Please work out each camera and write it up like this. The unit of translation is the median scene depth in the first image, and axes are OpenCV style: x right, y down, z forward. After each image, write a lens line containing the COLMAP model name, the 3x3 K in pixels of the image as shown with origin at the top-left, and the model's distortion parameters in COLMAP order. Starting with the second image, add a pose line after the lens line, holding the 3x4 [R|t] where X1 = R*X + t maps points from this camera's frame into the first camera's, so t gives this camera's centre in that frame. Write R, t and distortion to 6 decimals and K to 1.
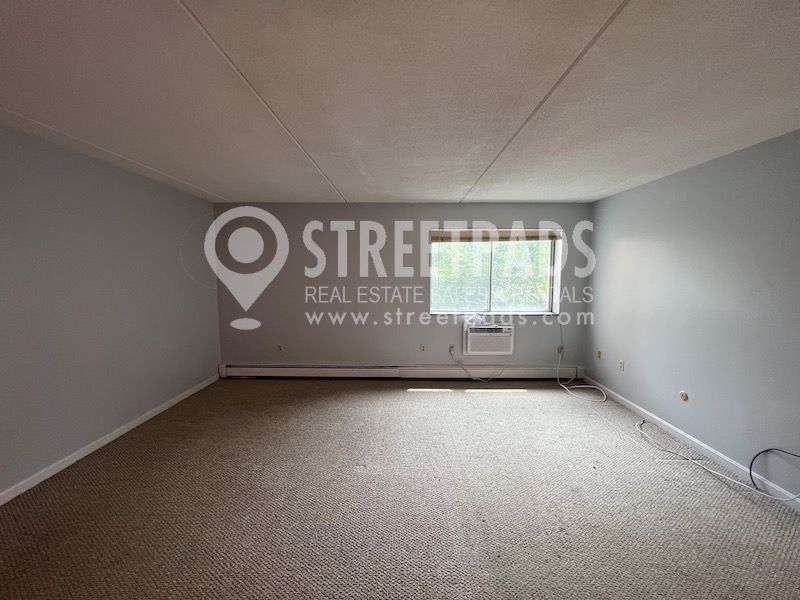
lens RADIAL K [[320.4, 0, 397.4], [0, 320.4, 297.1], [0, 0, 1]] dist [-0.001287, -0.000463]
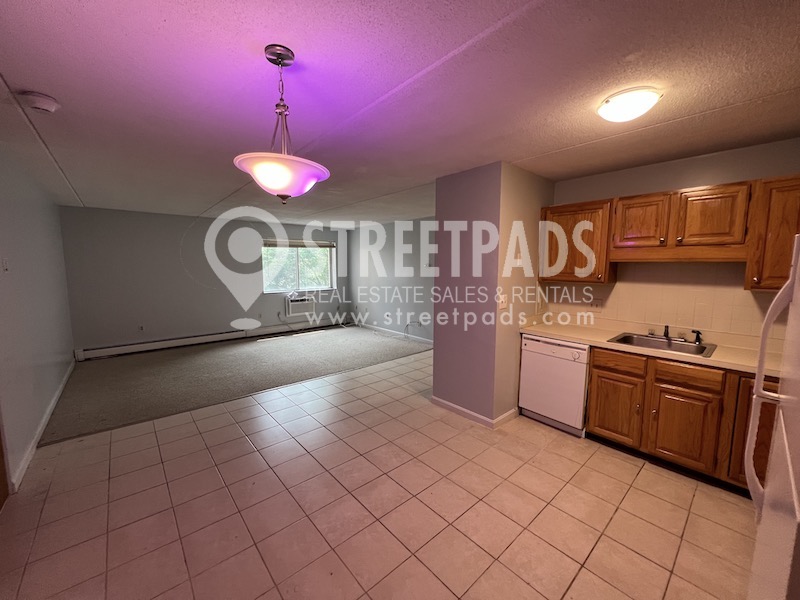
lens RADIAL K [[320.4, 0, 397.4], [0, 320.4, 297.1], [0, 0, 1]] dist [-0.001287, -0.000463]
pose [[0.748985, -0.068915, 0.658994, -0.449307], [0.055331, 0.997608, 0.041439, 0.043590], [-0.660273, 0.005426, 0.751006, -0.610086]]
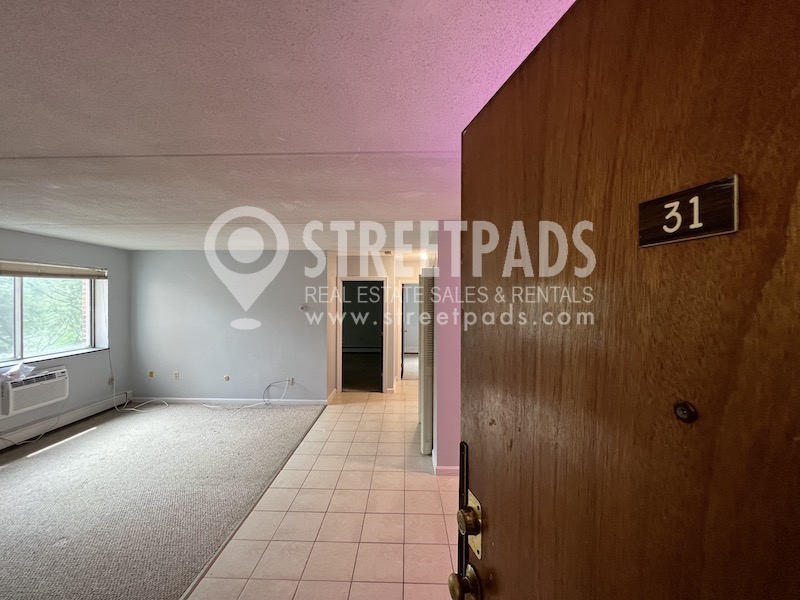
lens RADIAL K [[320.4, 0, 397.4], [0, 320.4, 297.1], [0, 0, 1]] dist [-0.001287, -0.000463]
pose [[0.022816, -0.003471, 0.999734, -0.559401], [0.079027, 0.996871, 0.001657, -0.043525], [-0.996611, 0.078968, 0.023019, -0.008741]]
